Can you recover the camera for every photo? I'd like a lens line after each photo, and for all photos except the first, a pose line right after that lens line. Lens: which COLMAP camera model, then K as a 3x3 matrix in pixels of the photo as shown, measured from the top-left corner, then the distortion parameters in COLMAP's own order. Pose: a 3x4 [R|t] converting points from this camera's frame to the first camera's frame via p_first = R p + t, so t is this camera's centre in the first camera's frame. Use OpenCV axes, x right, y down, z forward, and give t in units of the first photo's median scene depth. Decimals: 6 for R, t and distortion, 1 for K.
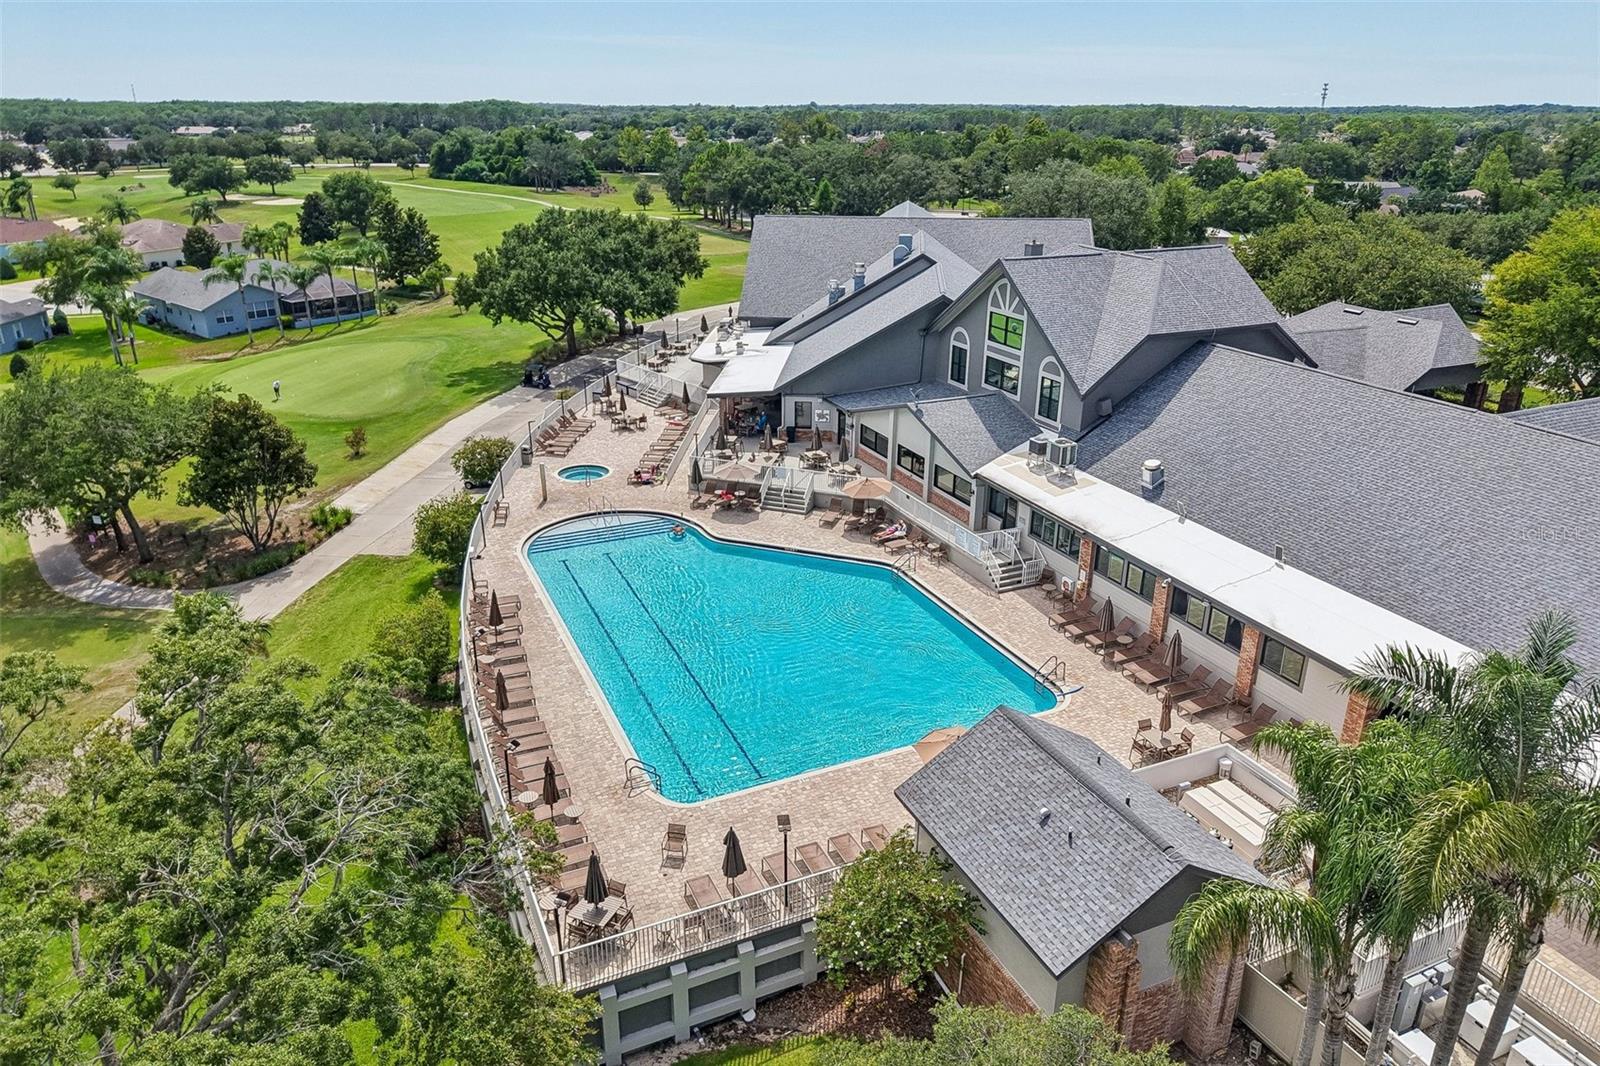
lens RADIAL K [[1072.1, 0, 800.0], [0, 1072.1, 533.0], [0, 0, 1]] dist [0.004674, -0.004539]
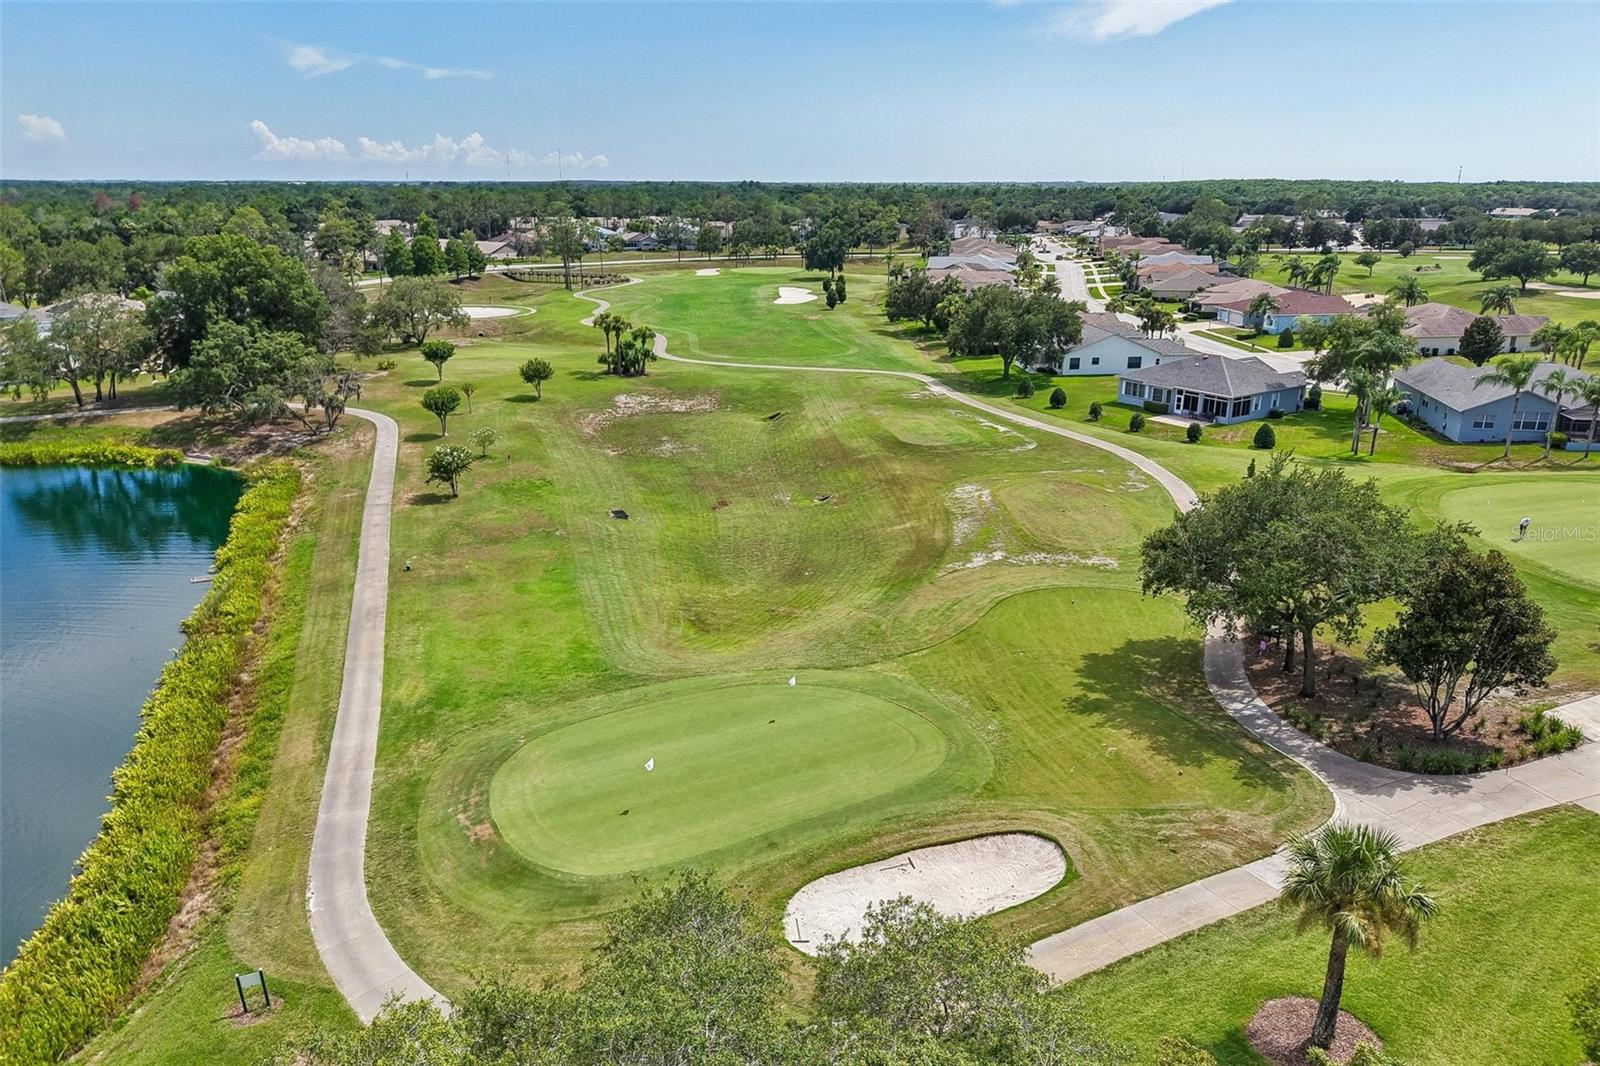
lens RADIAL K [[1072.1, 0, 800.0], [0, 1072.1, 533.0], [0, 0, 1]] dist [0.004674, -0.004539]
pose [[0.499446, 0.264961, -0.824833, -0.064401], [-0.319204, 0.941383, 0.109119, -0.031726], [0.805396, 0.208791, 0.554746, 0.076748]]
